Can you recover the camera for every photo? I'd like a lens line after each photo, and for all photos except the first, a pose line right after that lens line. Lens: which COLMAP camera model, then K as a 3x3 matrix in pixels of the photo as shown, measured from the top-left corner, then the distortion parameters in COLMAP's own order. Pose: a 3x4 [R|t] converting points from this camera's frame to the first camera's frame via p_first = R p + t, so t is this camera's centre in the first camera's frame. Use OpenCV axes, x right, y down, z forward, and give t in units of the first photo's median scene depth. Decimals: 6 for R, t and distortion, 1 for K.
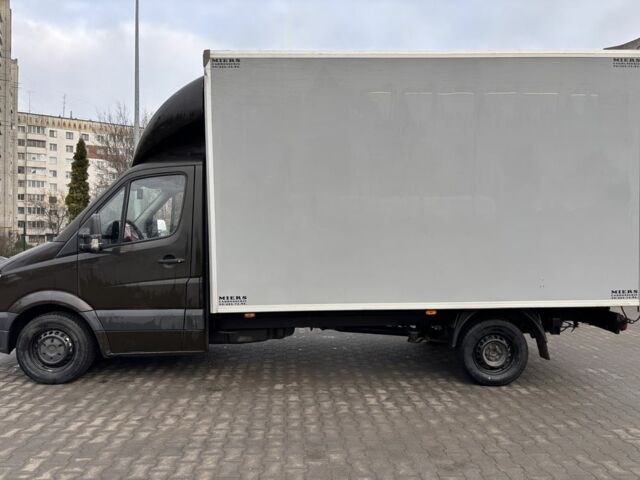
lens RADIAL K [[600.8, 0, 320.0], [0, 600.8, 240.0], [0, 0, 1]] dist [-0.005895, -0.001156]
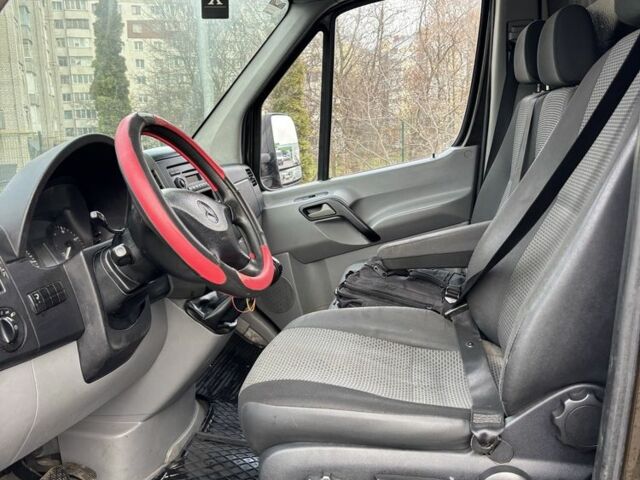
lens RADIAL K [[600.8, 0, 320.0], [0, 600.8, 240.0], [0, 0, 1]] dist [-0.005895, -0.001156]
pose [[0.991590, -0.016584, -0.128353, -0.074919], [0.038345, 0.984873, 0.168980, -0.007991], [0.123609, -0.172481, 0.977226, 0.248012]]
